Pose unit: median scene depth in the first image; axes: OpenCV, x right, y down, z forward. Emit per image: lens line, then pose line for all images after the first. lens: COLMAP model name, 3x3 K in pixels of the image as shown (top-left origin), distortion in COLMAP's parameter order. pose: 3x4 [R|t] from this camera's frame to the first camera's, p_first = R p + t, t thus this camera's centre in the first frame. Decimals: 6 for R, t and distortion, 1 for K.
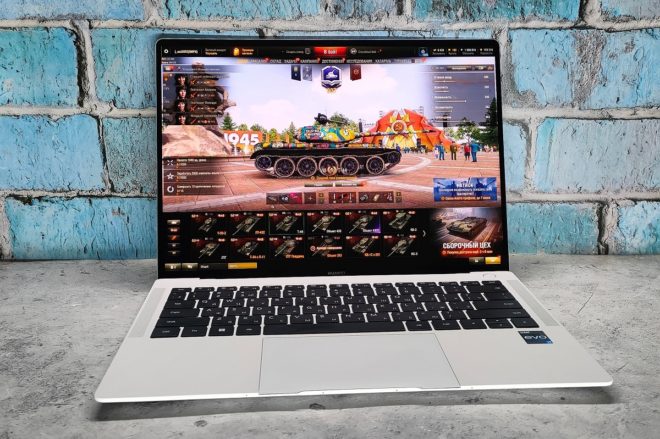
lens RADIAL K [[689.7, 0, 342.2], [0, 689.7, 267.3], [0, 0, 1]] dist [0.064265, -0.039810]
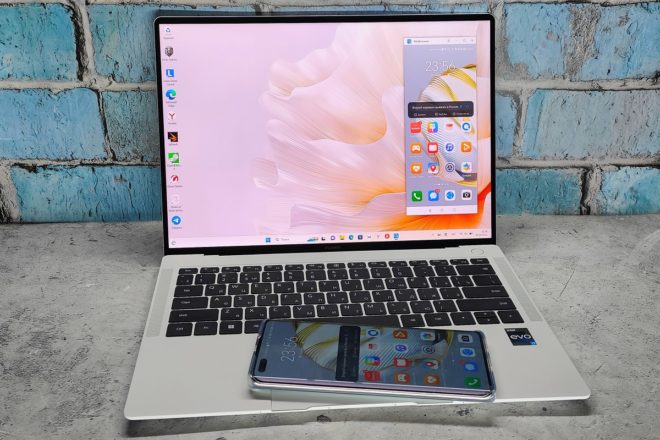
lens RADIAL K [[679.3, 0, 323.7], [0, 679.3, 244.2], [0, 0, 1]] dist [0.057416, -0.017427]
pose [[0.999985, -0.001025, 0.005306, -0.024717], [0.000207, 0.988398, 0.151884, -0.140119], [-0.005400, -0.151880, 0.988384, -0.025087]]
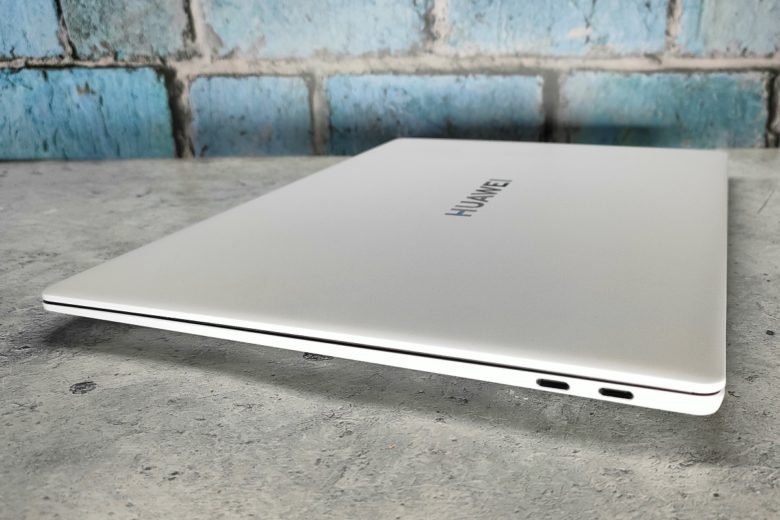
lens RADIAL K [[739.7, 0, 445.0], [0, 739.7, 262.3], [0, 0, 1]] dist [0.051710, -0.099713]
pose [[0.999936, -0.010275, 0.004678, 0.034587], [0.009919, 0.997447, 0.070723, 0.044987], [-0.005392, -0.070672, 0.997485, 0.240481]]
